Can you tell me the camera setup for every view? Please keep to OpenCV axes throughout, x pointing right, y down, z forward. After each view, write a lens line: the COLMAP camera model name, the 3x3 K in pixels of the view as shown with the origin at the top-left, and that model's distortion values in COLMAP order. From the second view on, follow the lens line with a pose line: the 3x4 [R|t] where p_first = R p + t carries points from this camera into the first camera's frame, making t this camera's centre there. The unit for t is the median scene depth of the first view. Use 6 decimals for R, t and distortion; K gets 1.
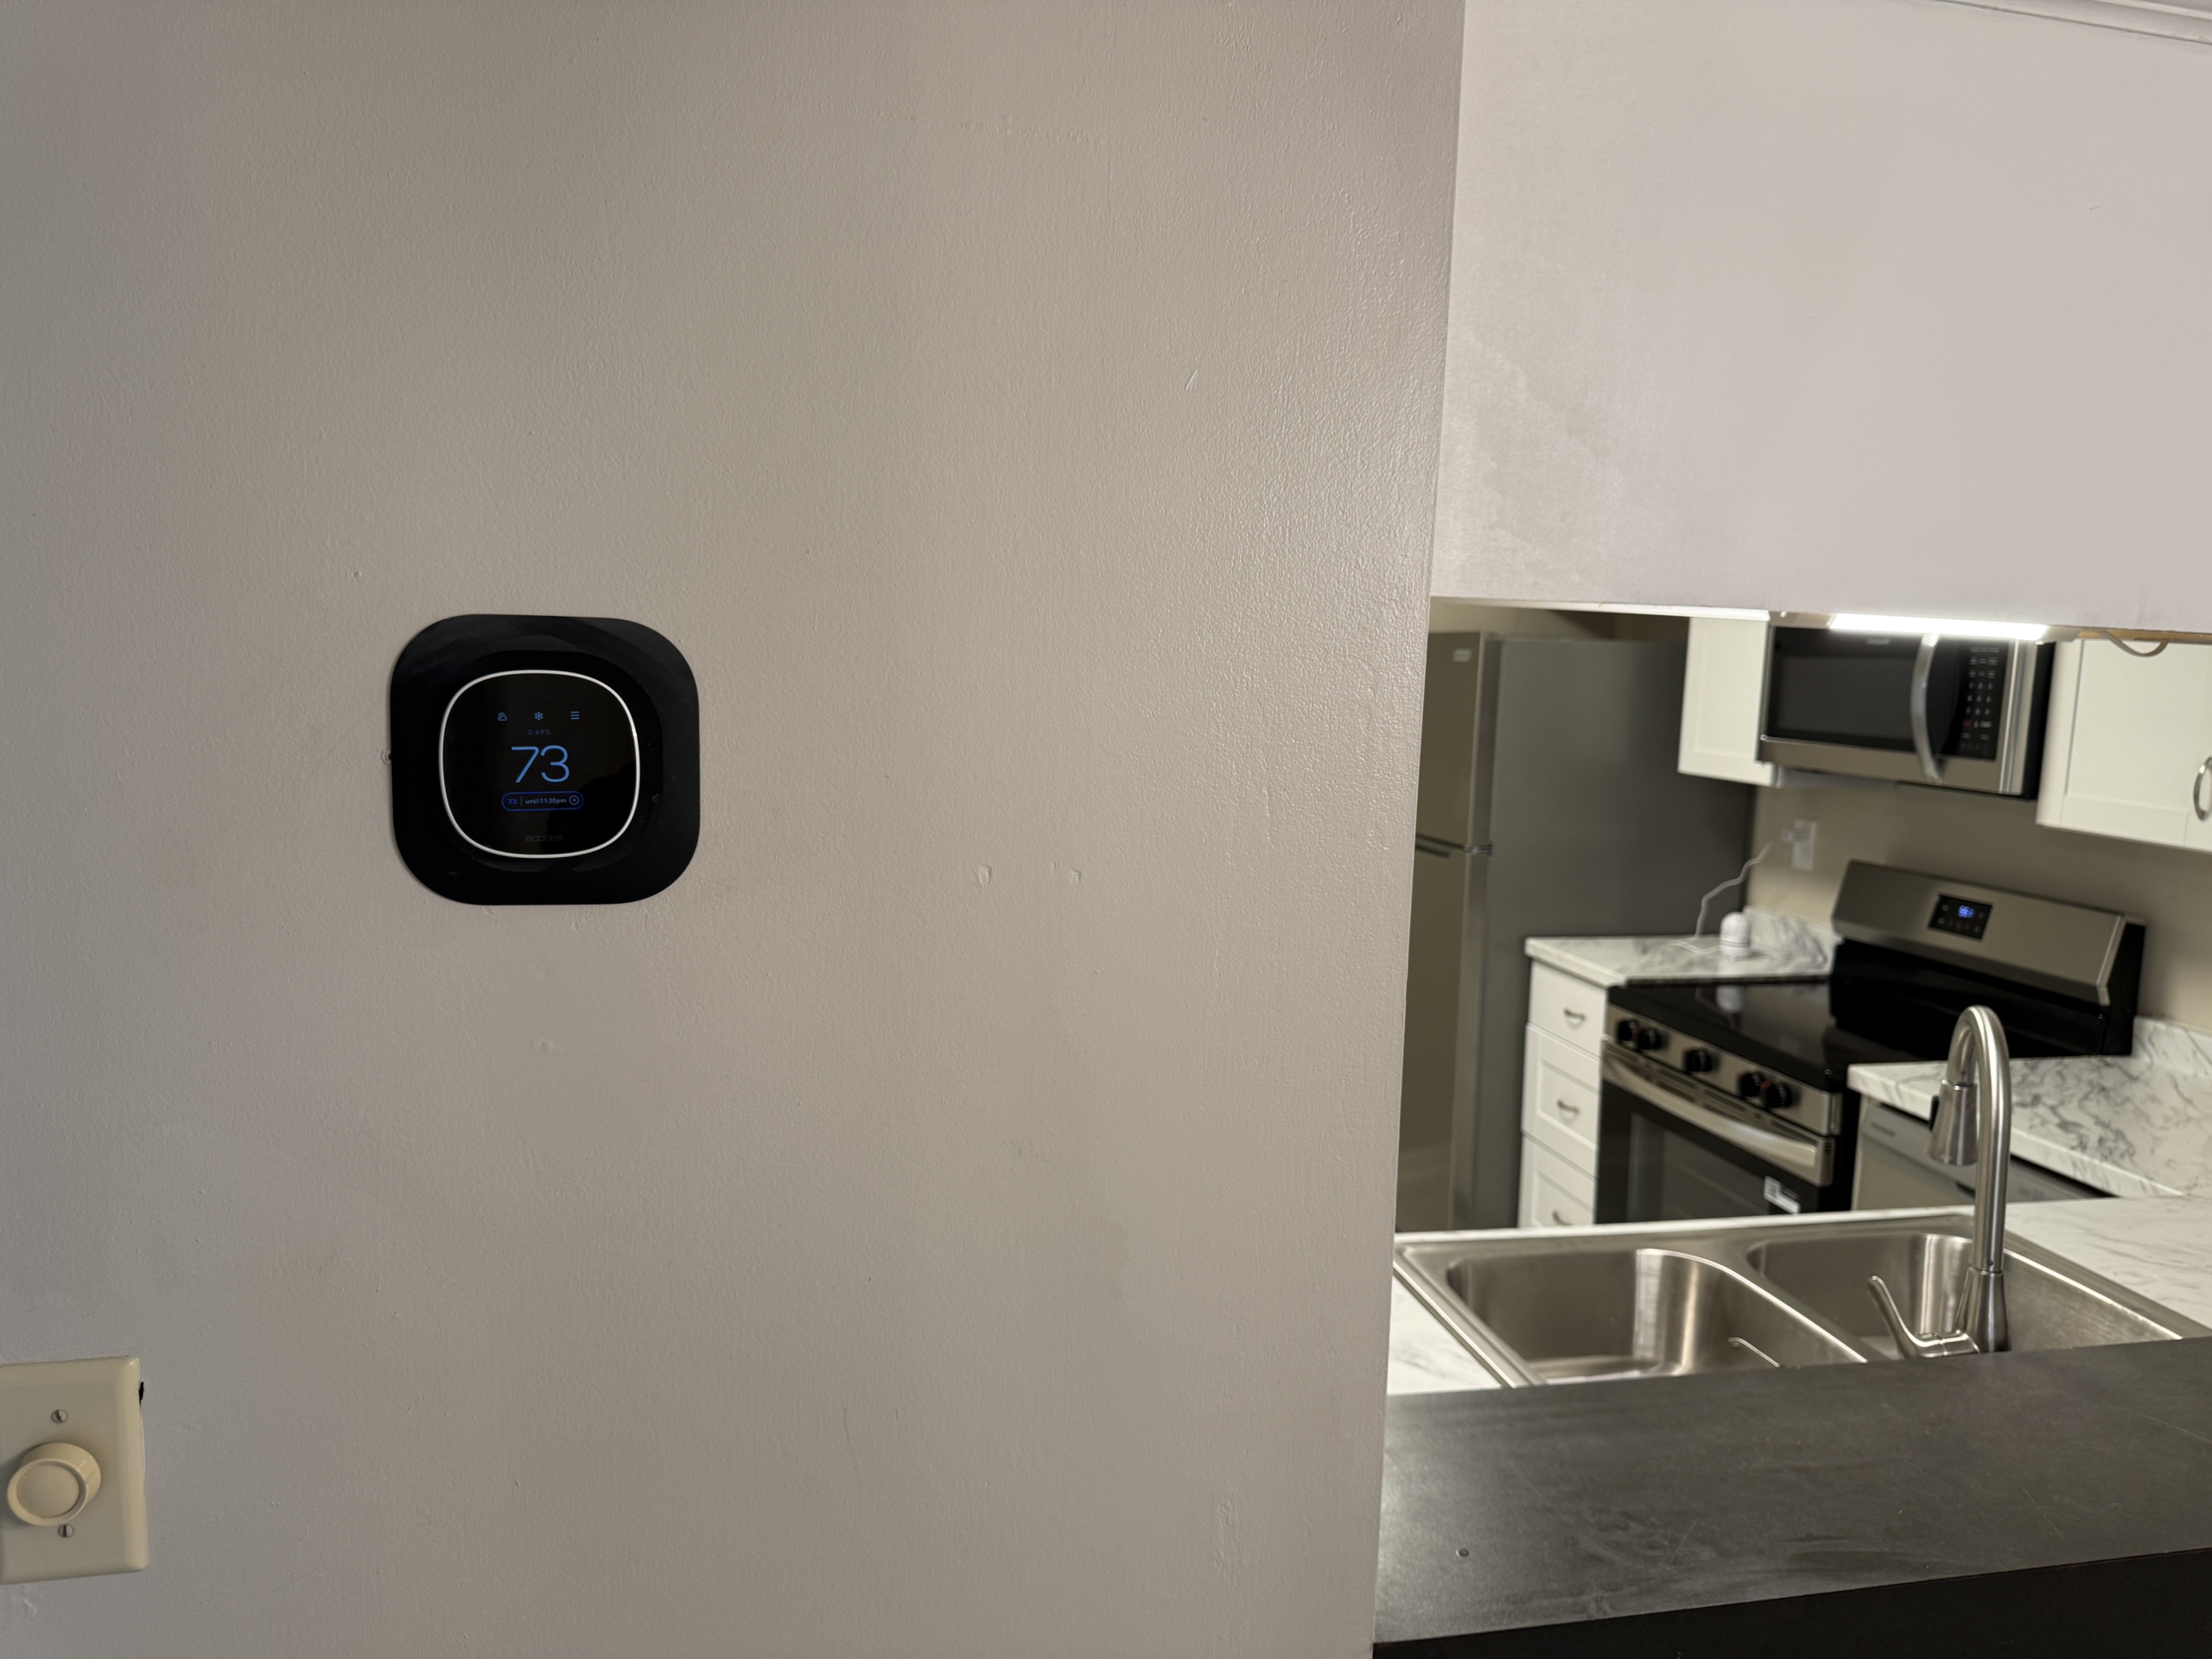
lens RADIAL K [[1572.3, 0, 1101.2], [0, 1572.3, 837.3], [0, 0, 1]] dist [0.022381, -0.027659]
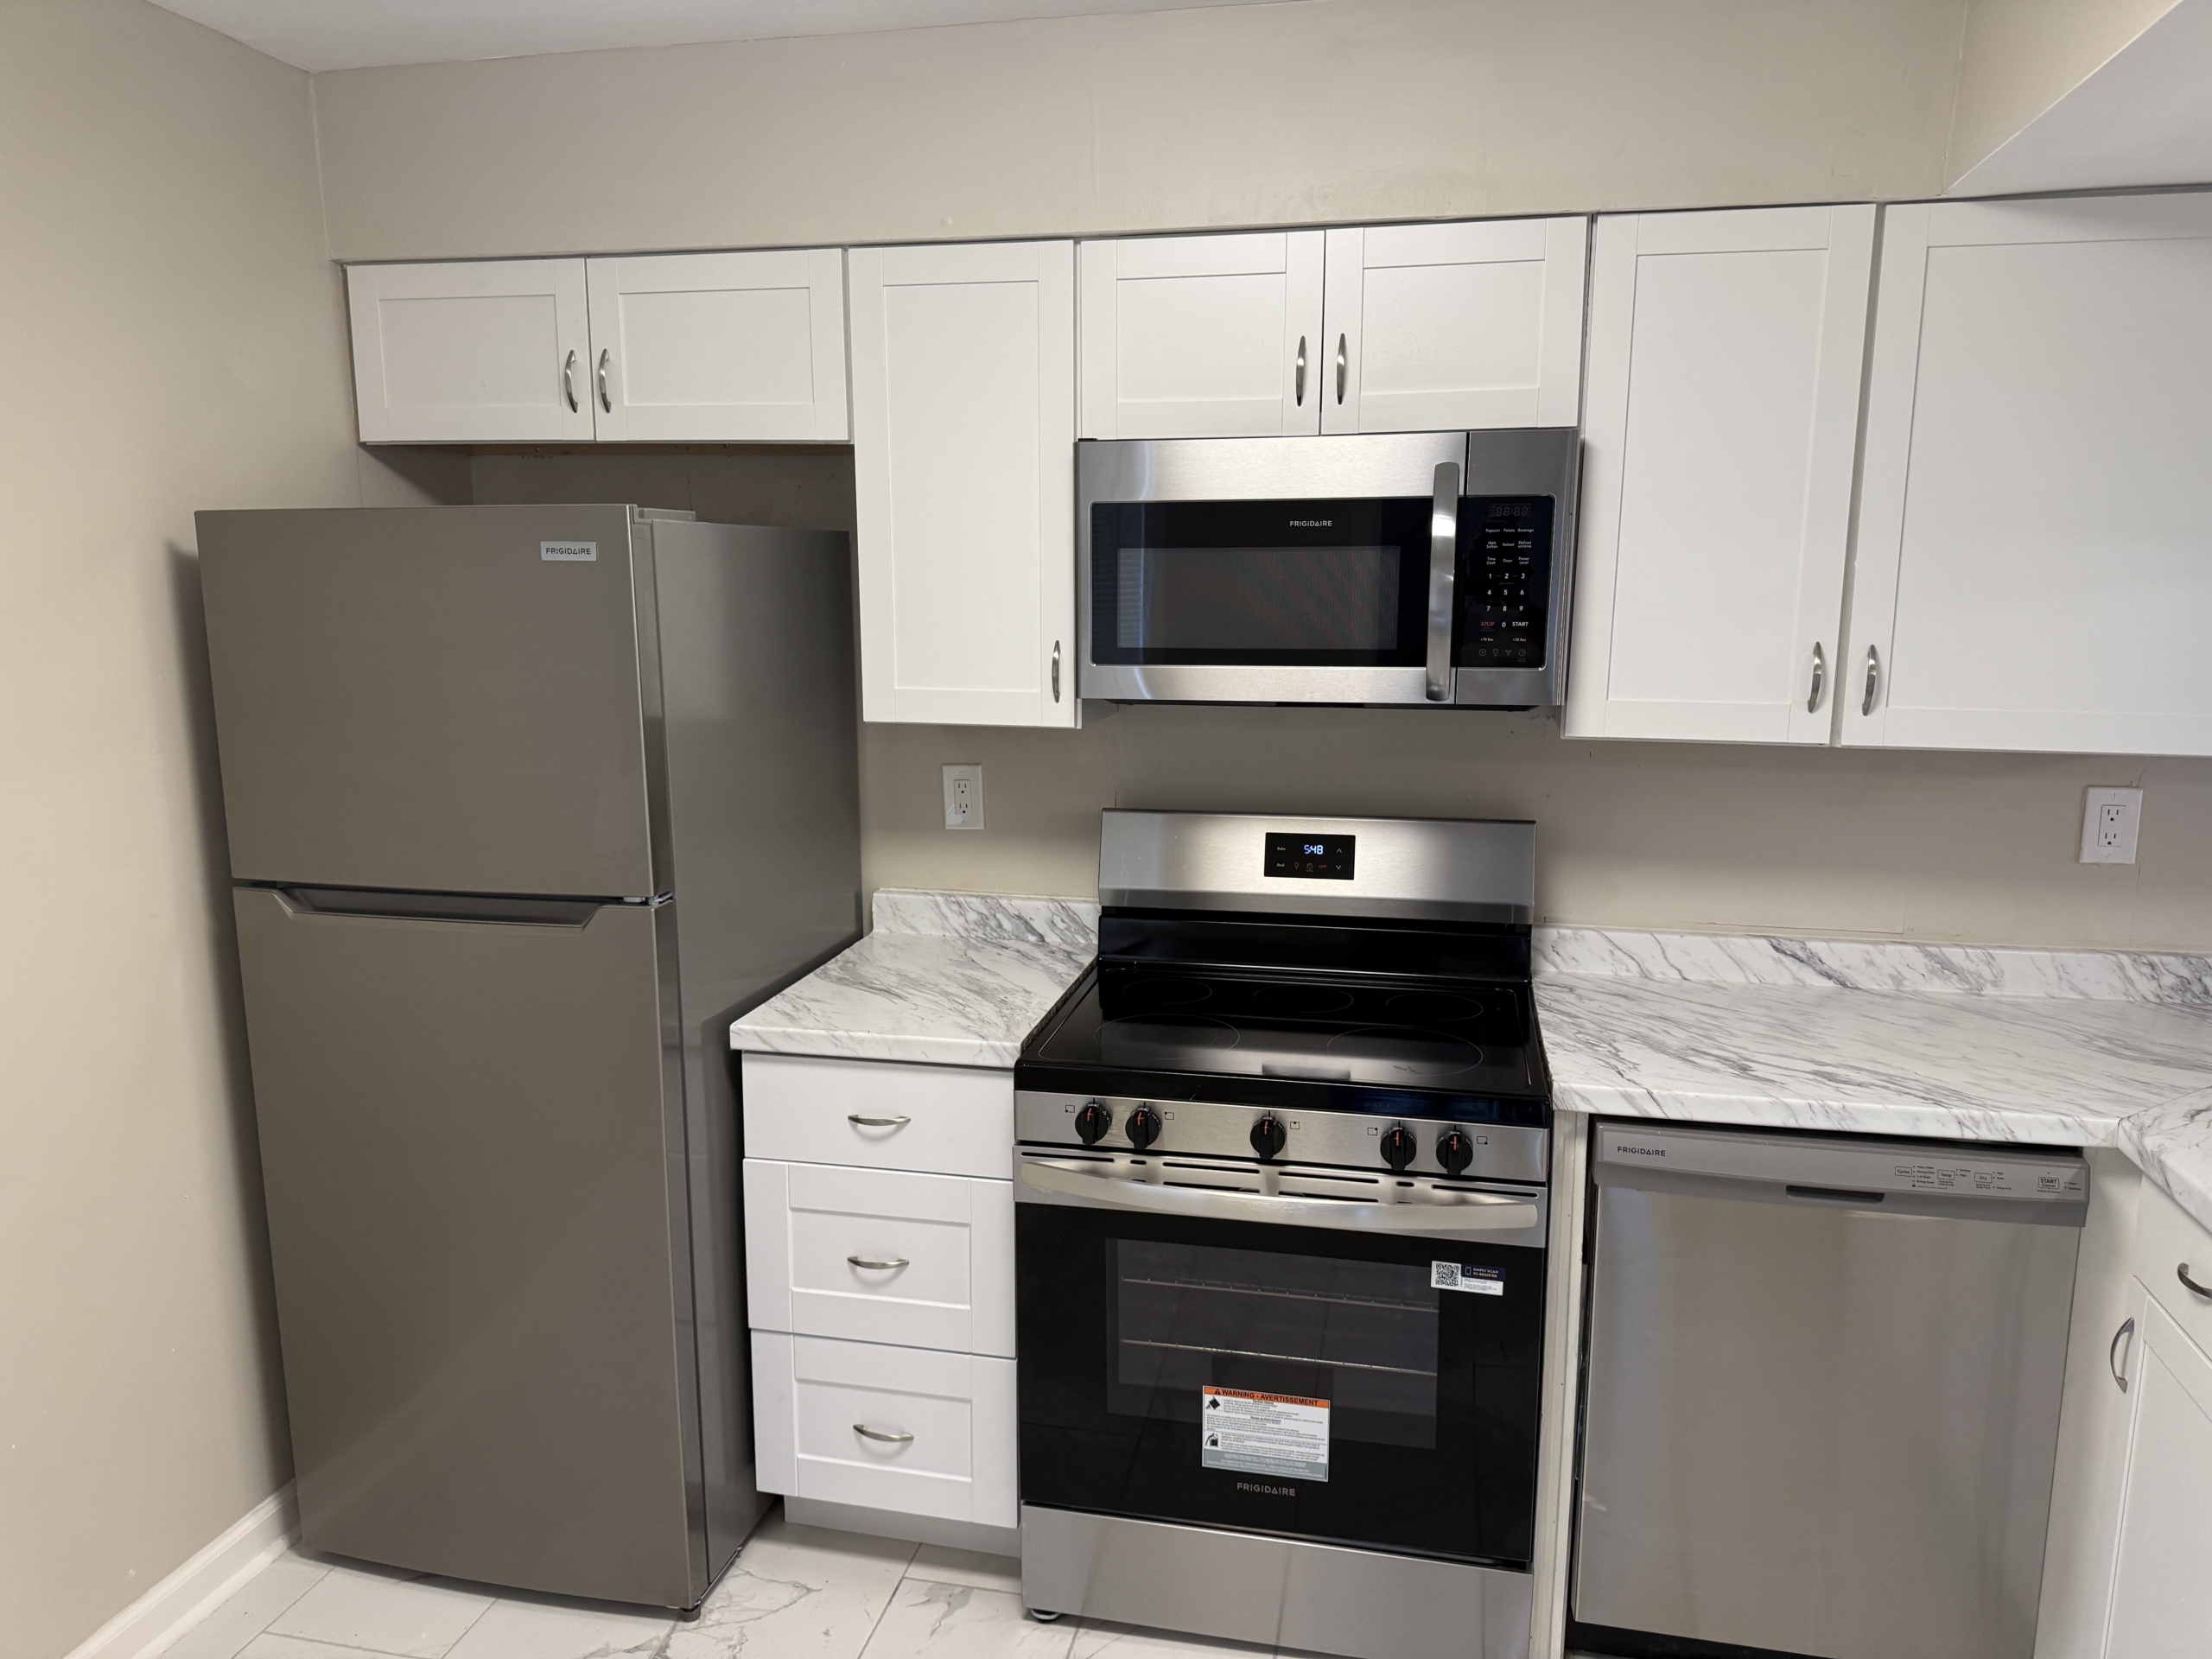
lens RADIAL K [[1572.3, 0, 1106.9], [0, 1572.3, 816.8], [0, 0, 1]] dist [0.022381, -0.027659]
pose [[0.427012, -0.176916, 0.886770, -0.247220], [0.121867, 0.982986, 0.137428, -0.102909], [-0.895996, 0.049385, 0.441307, 0.777559]]
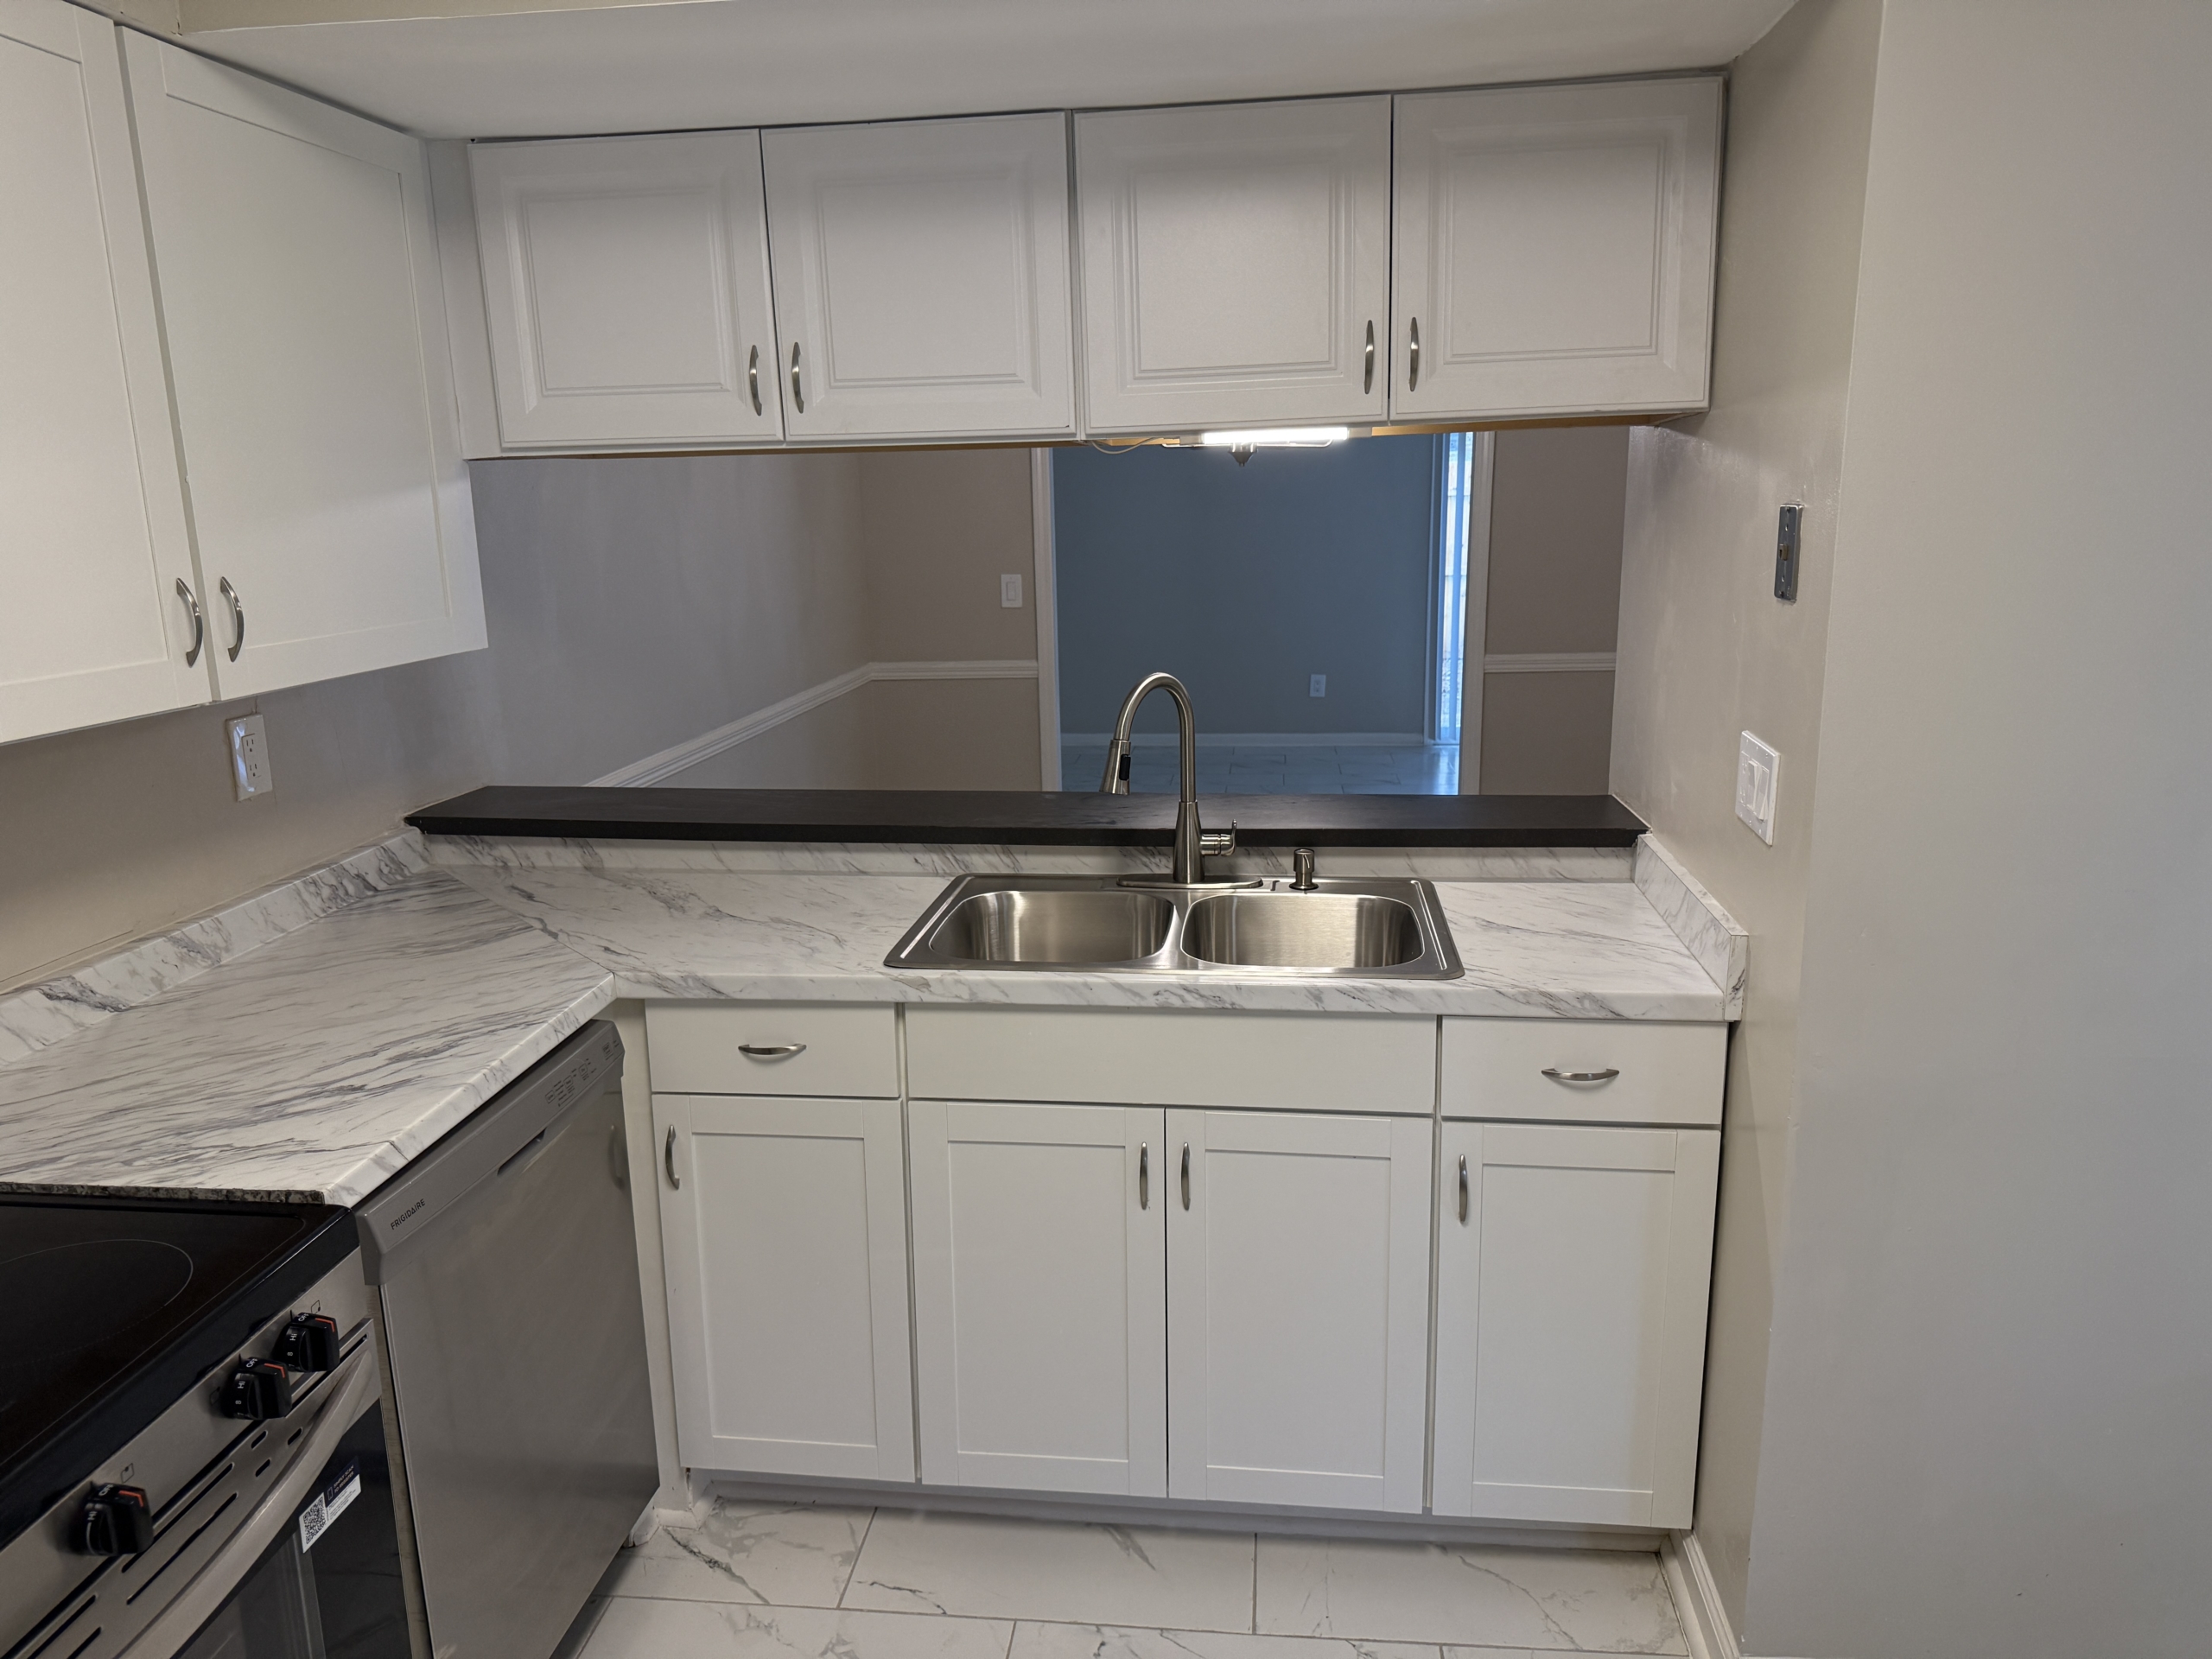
lens RADIAL K [[1572.3, 0, 1098.5], [0, 1572.3, 825.5], [0, 0, 1]] dist [0.022381, -0.027659]
pose [[-0.944236, -0.084046, 0.318361, 0.043025], [0.028929, 0.941960, 0.334475, -0.142374], [-0.327995, 0.325034, -0.887002, 1.244667]]
